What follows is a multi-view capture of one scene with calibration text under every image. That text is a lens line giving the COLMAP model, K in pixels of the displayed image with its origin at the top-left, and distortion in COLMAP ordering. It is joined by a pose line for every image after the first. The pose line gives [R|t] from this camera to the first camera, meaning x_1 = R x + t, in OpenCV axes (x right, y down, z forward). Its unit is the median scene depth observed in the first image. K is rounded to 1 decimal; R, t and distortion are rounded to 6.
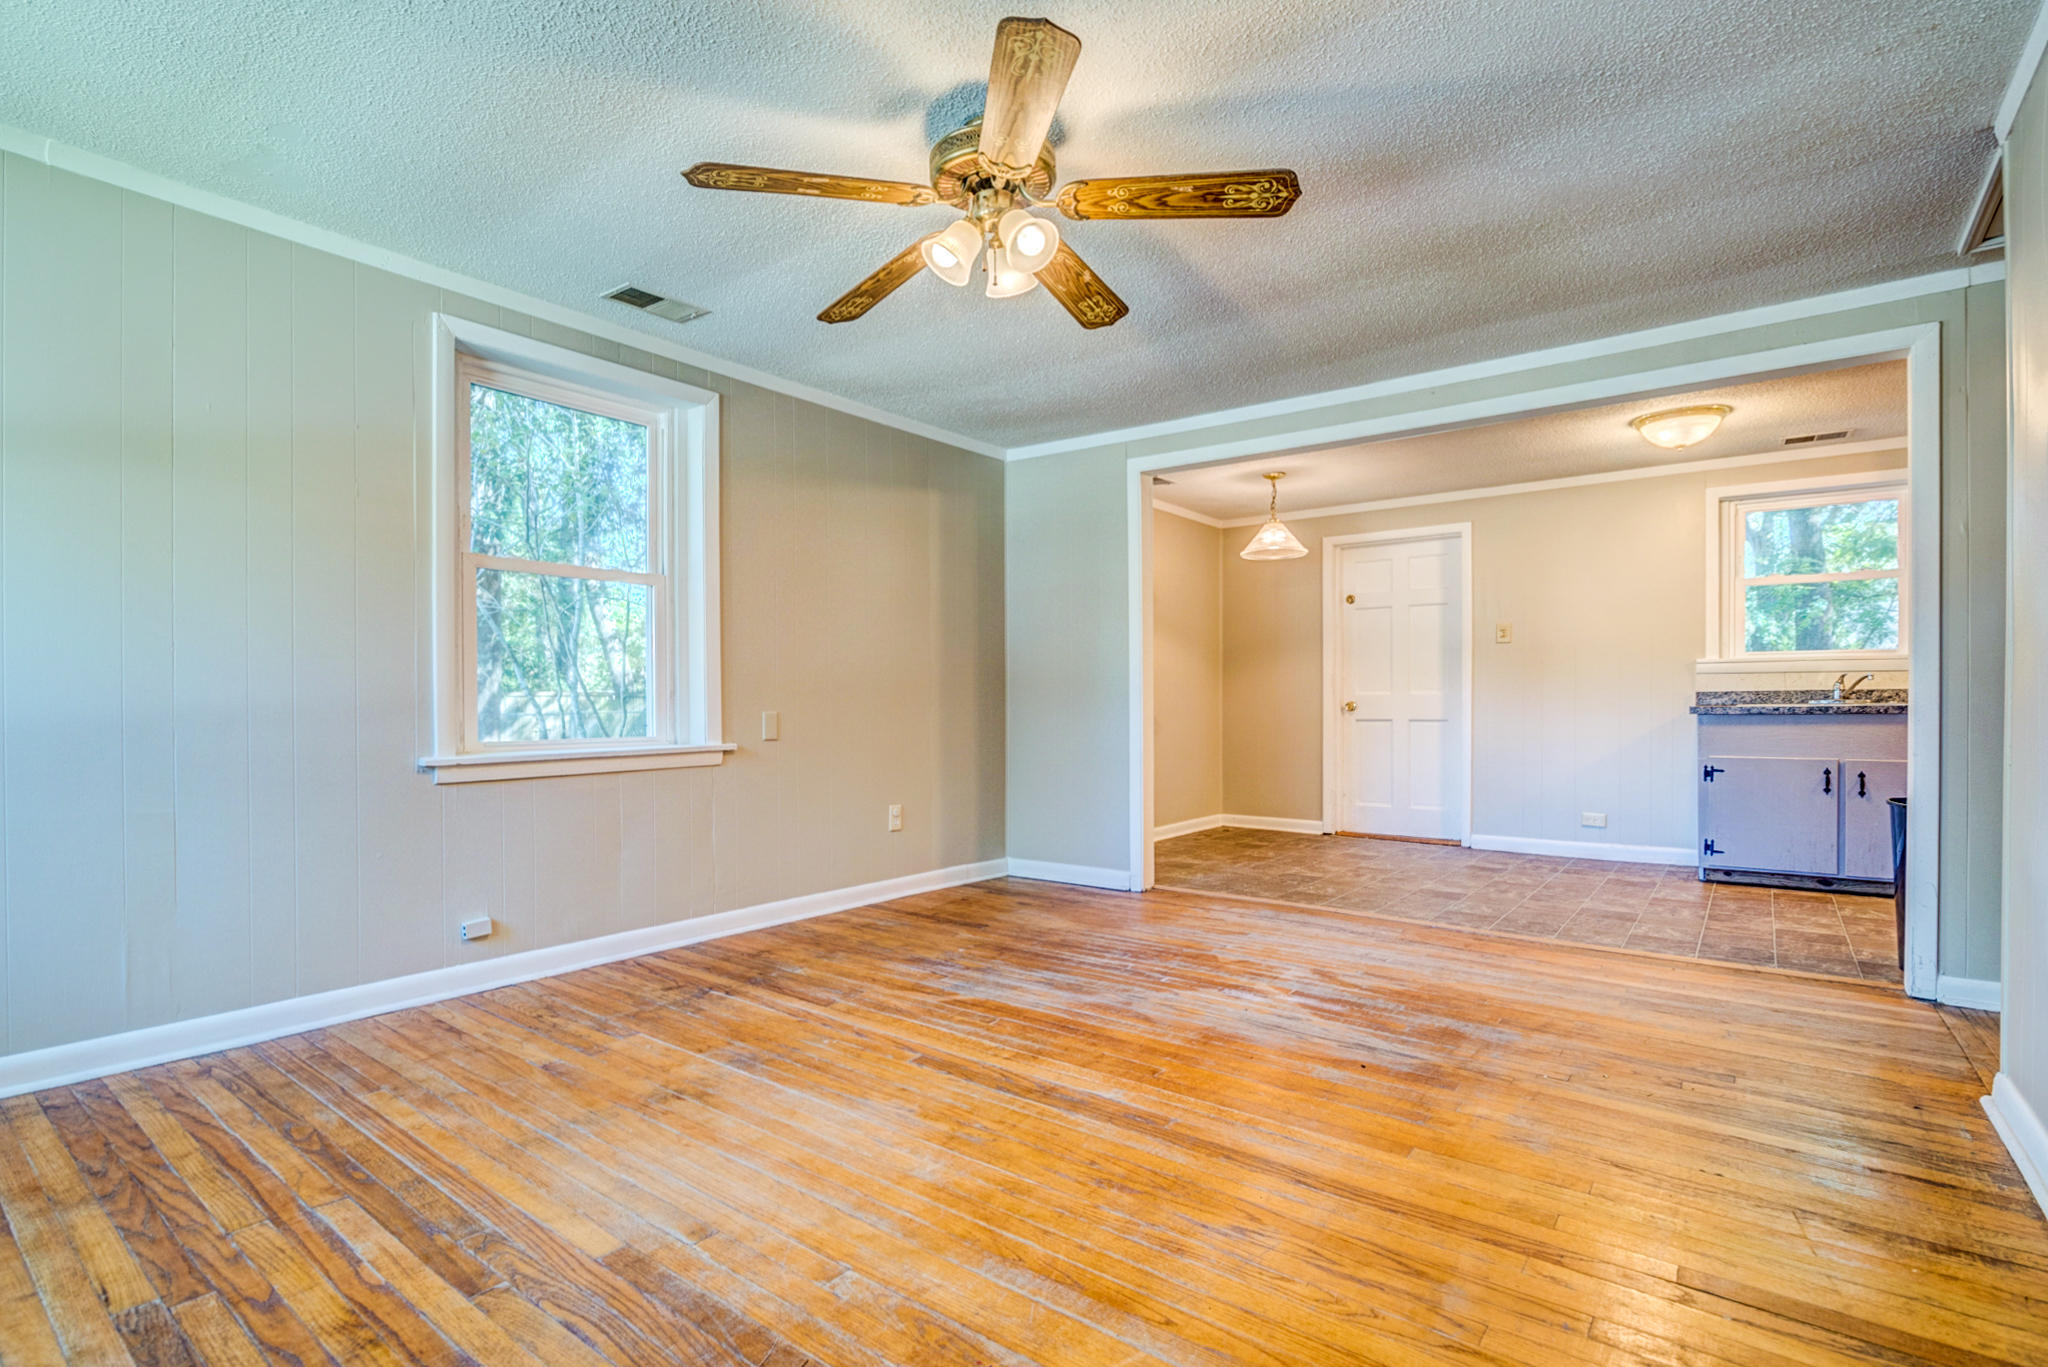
lens RADIAL K [[981.7, 0, 1008.2], [0, 981.7, 714.8], [0, 0, 1]] dist [-0.020454, 0.000858]
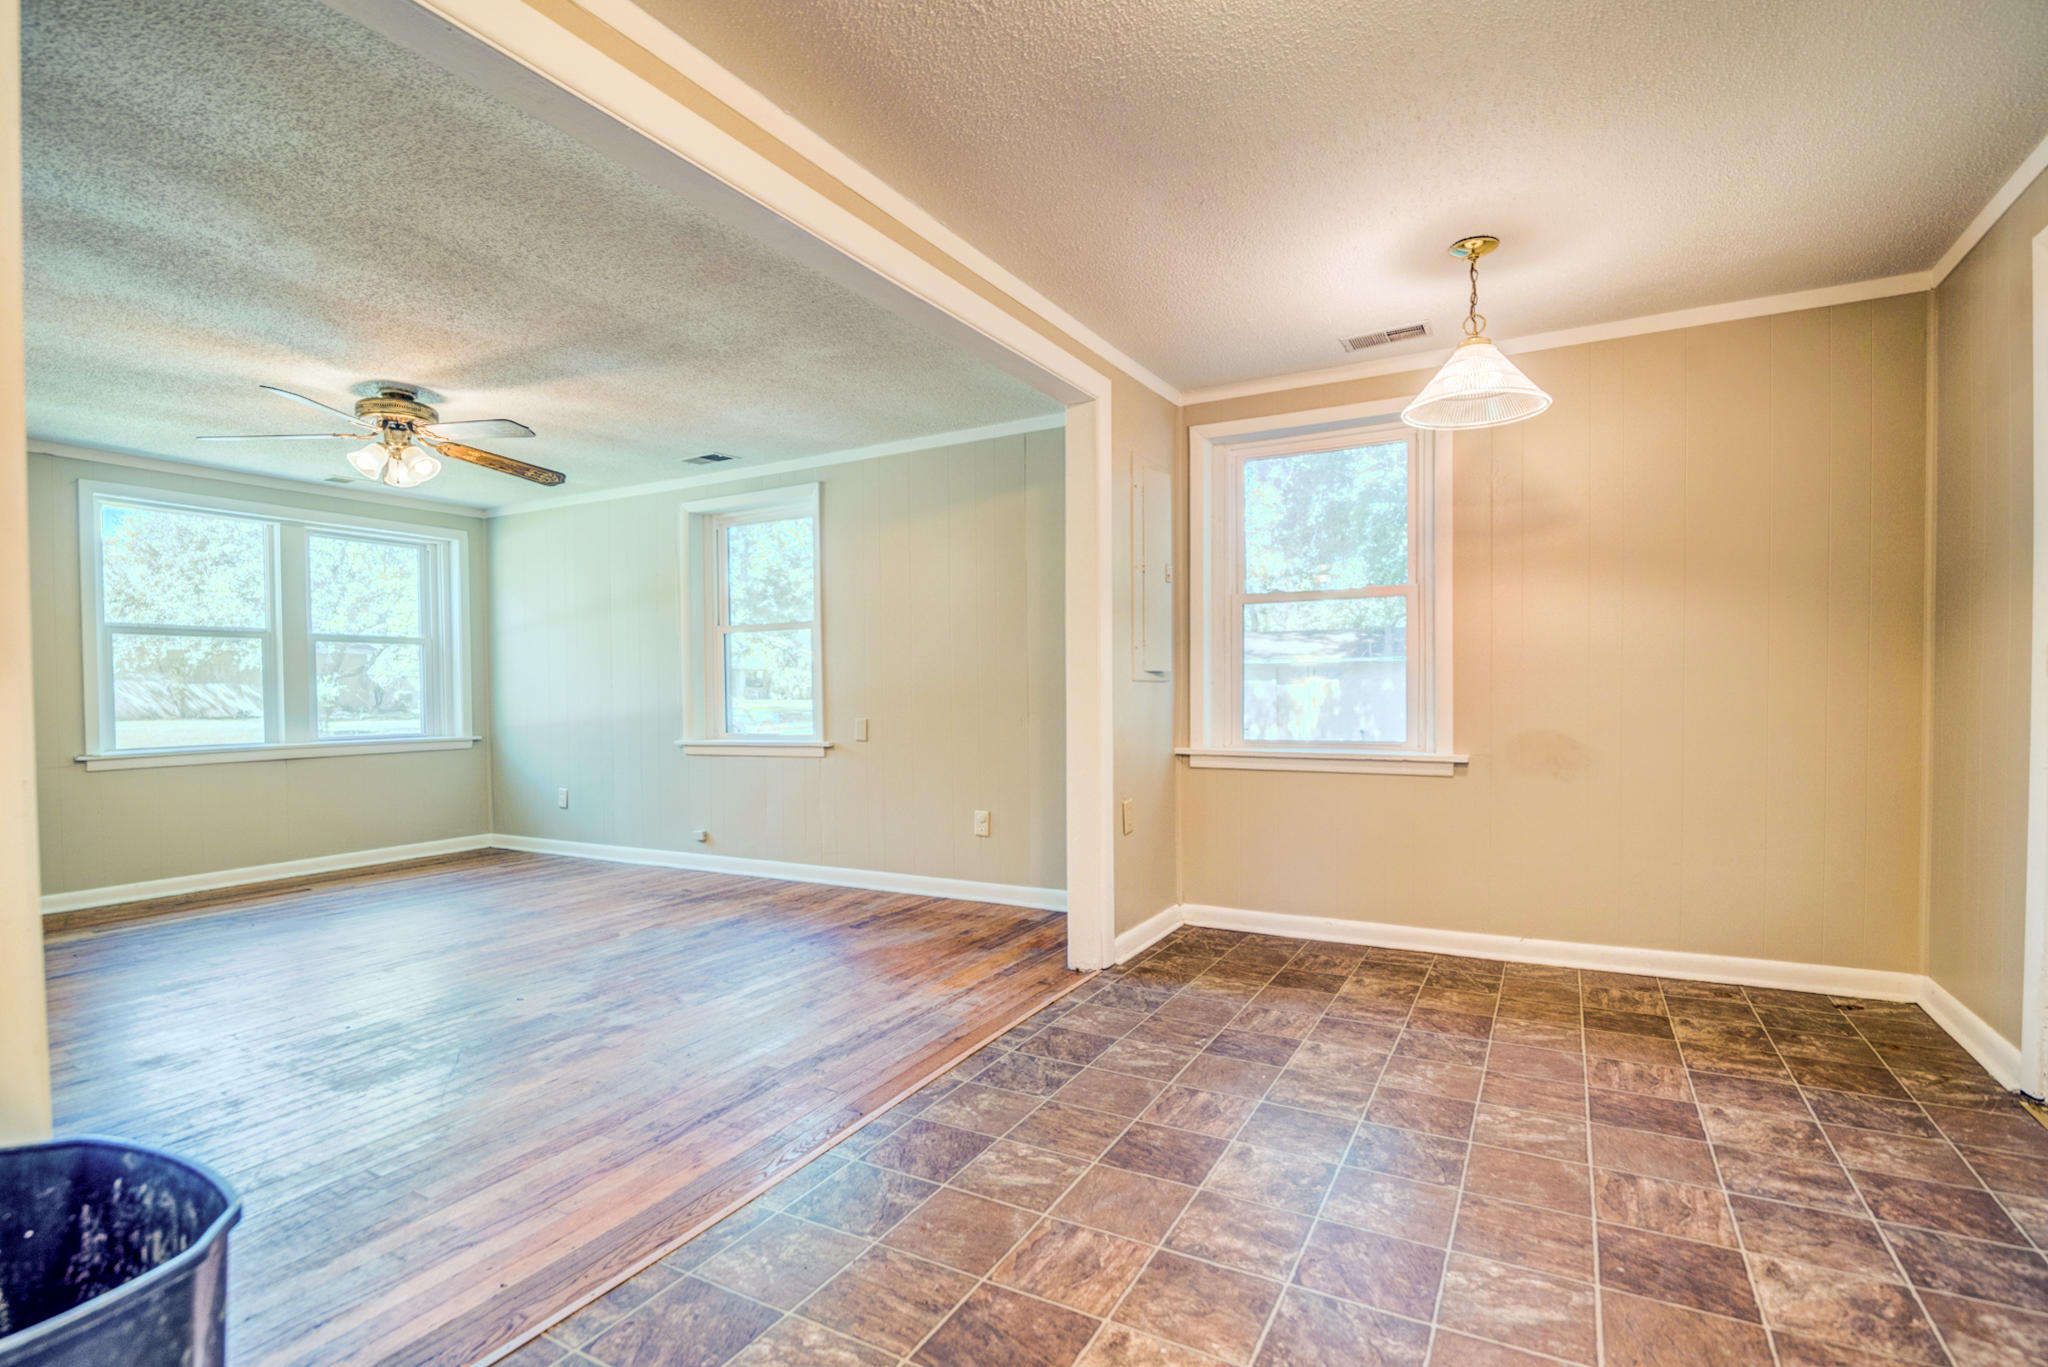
lens RADIAL K [[981.7, 0, 1013.2], [0, 981.7, 716.6], [0, 0, 1]] dist [-0.020454, 0.000858]
pose [[0.146544, 0.027035, -0.988835, 1.218221], [0.001833, 0.999617, 0.027601, -0.046826], [0.989202, -0.005857, 0.146439, 1.193602]]
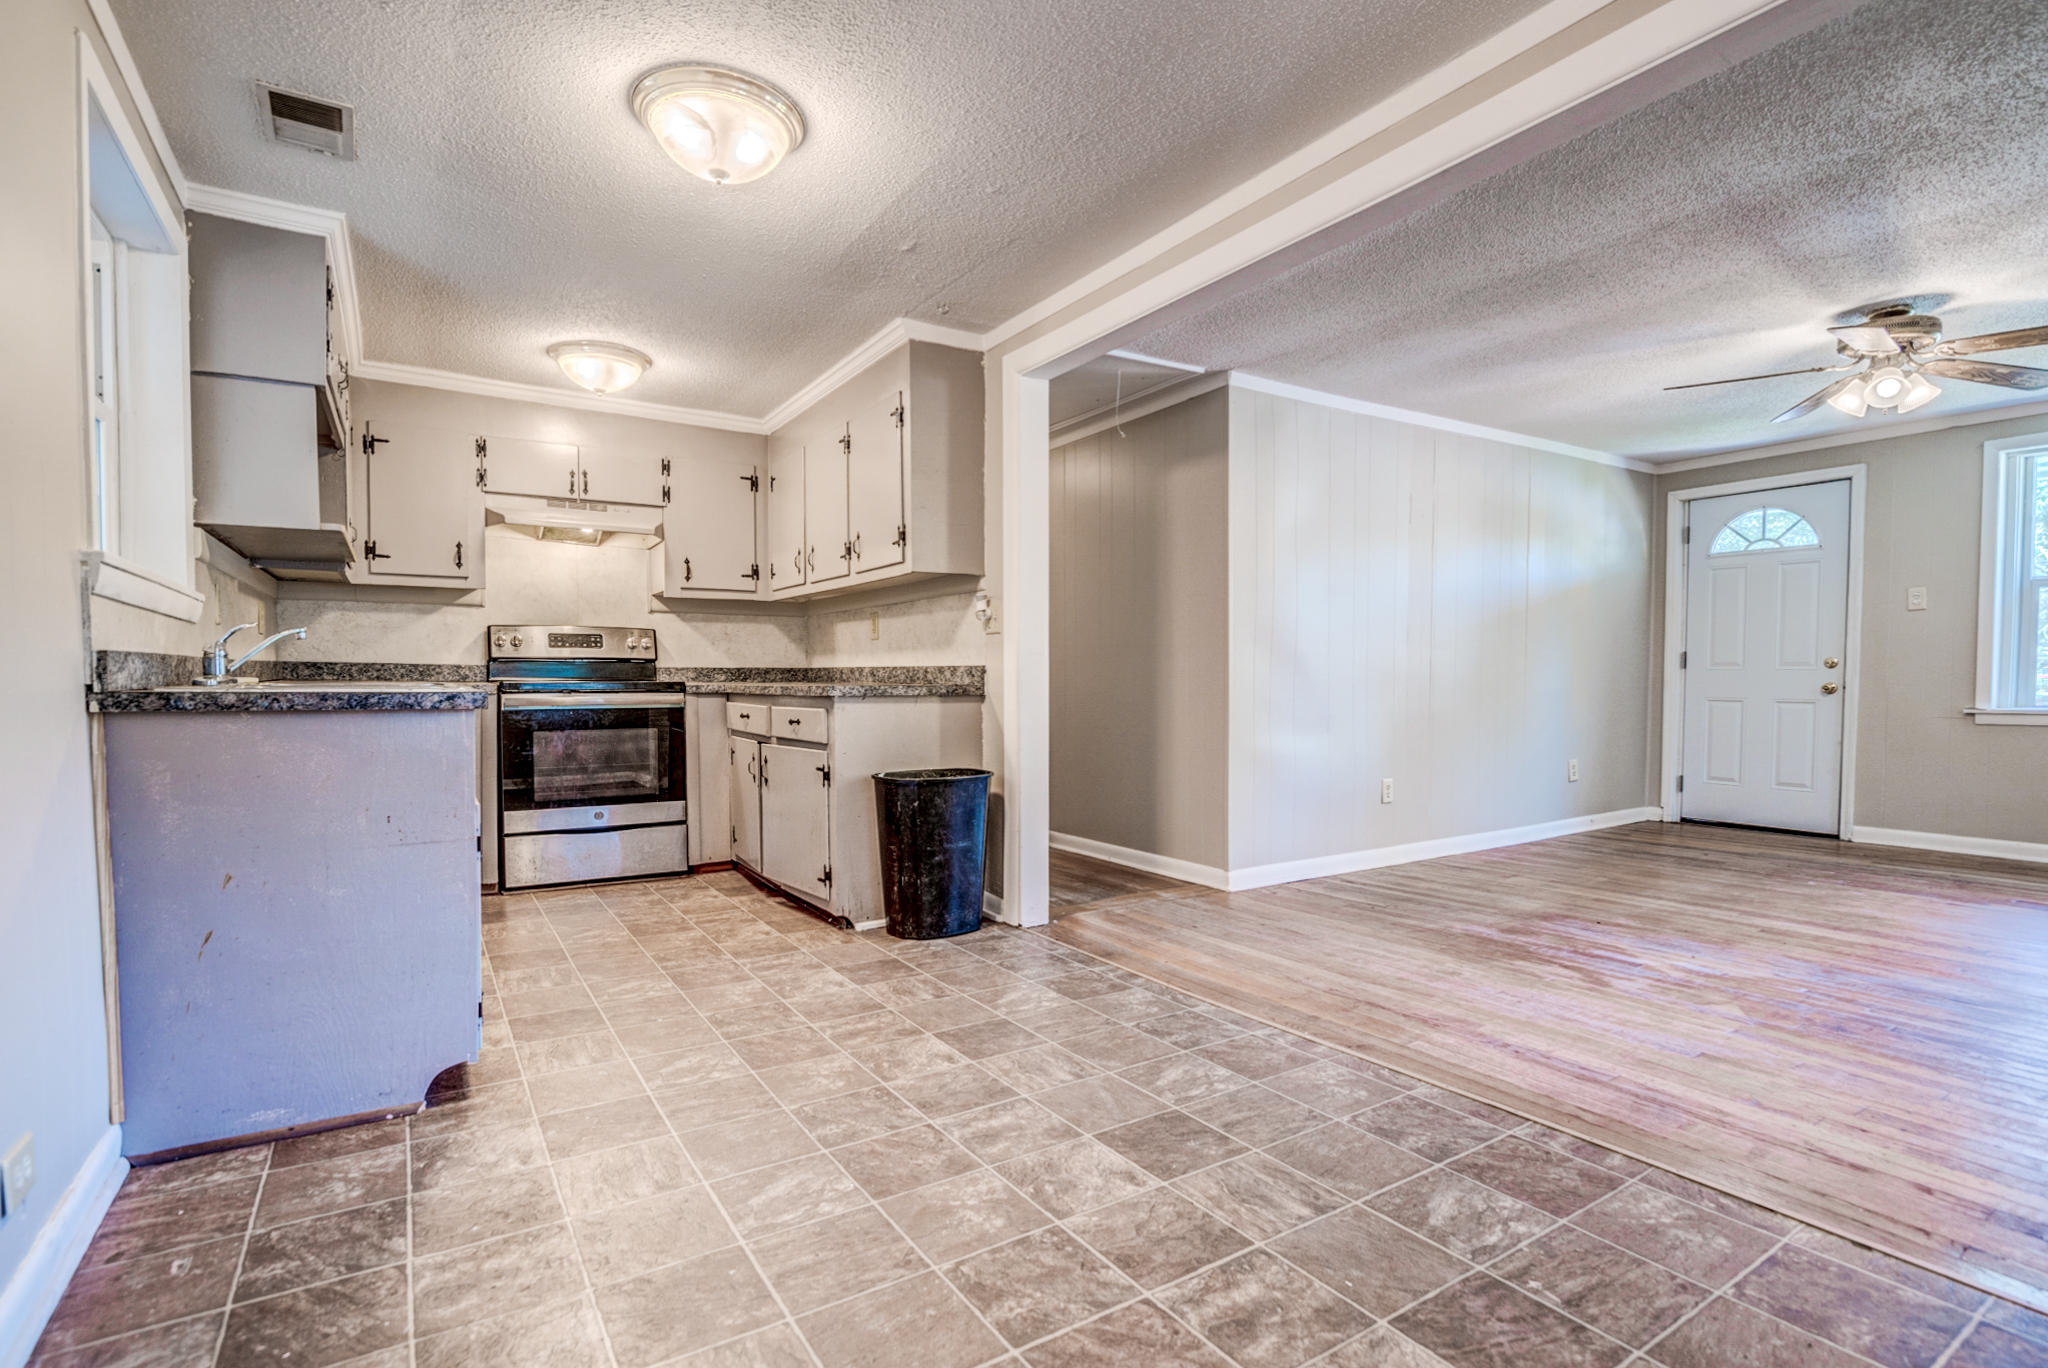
lens RADIAL K [[981.7, 0, 1009.5], [0, 981.7, 721.5], [0, 0, 1]] dist [-0.020454, 0.000858]
pose [[-0.938368, -0.010801, 0.345470, 0.503440], [0.007838, 0.998590, 0.052509, -0.023279], [-0.345550, 0.051980, -0.936960, 1.941110]]
